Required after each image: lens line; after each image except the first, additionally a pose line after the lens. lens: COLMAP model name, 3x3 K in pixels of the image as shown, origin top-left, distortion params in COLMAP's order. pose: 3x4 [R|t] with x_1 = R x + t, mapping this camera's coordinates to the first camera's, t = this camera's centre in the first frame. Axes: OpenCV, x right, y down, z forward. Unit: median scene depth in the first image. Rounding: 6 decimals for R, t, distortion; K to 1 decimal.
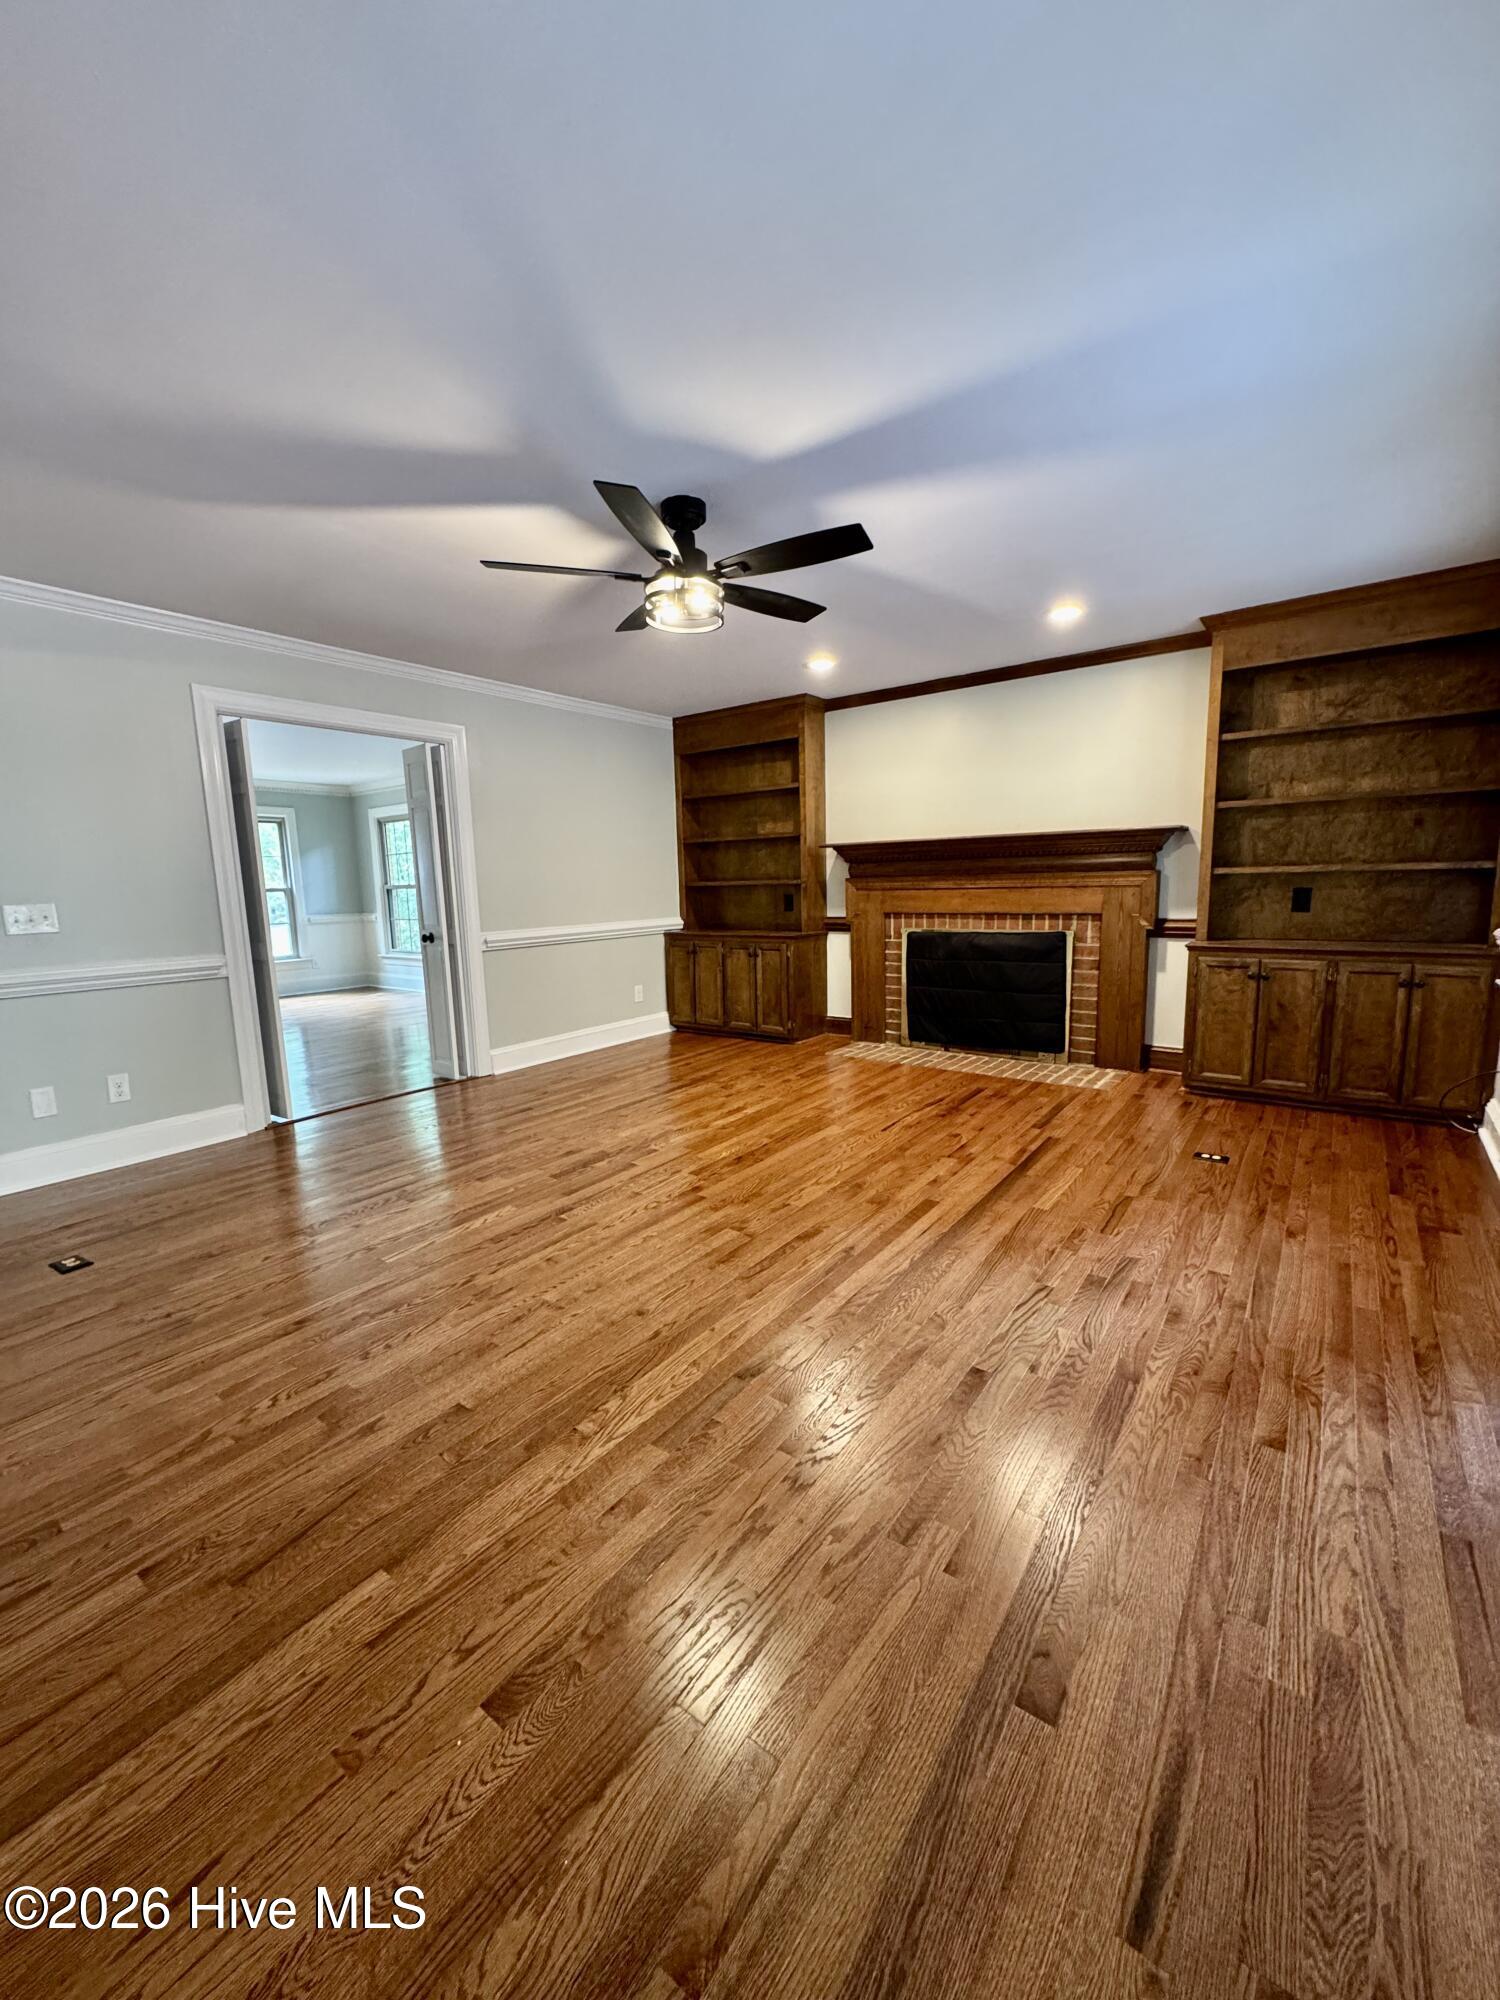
lens RADIAL K [[793.2, 0, 754.5], [0, 793.2, 1003.0], [0, 0, 1]] dist [-0.003782, 0.000879]
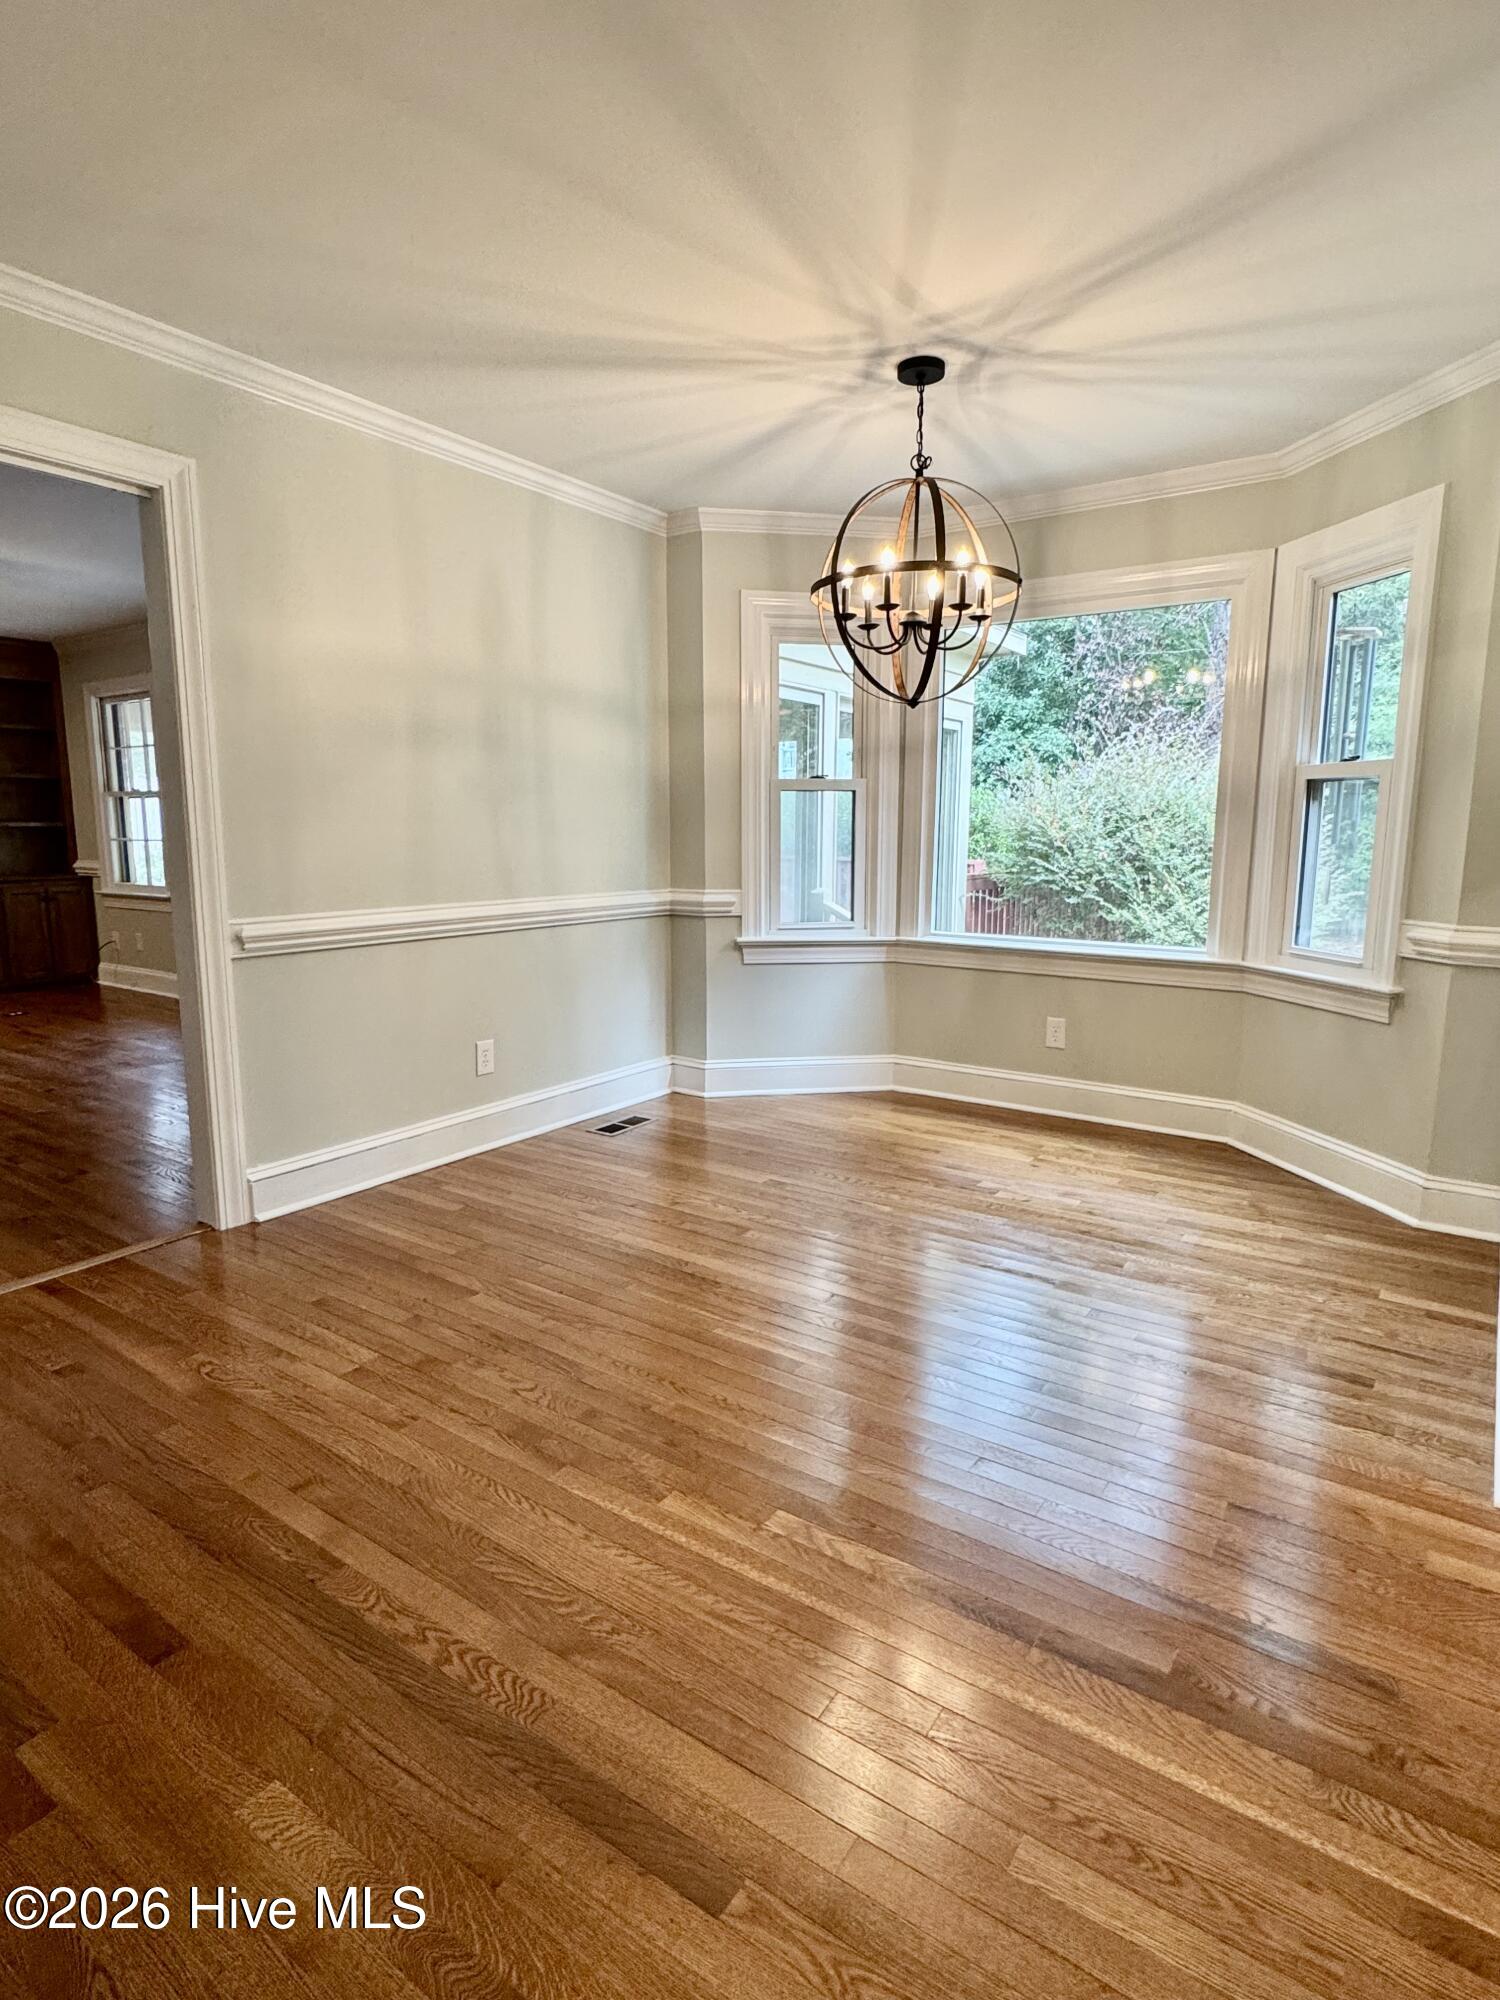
lens RADIAL K [[1063.1, 0, 751.9], [0, 1063.1, 997.9], [0, 0, 1]] dist [-0.001279, -0.000317]
pose [[-0.030764, -0.135322, 0.990324, -1.328772], [0.148392, 0.979195, 0.138411, 0.084533], [-0.988450, 0.151215, -0.010043, -0.336035]]
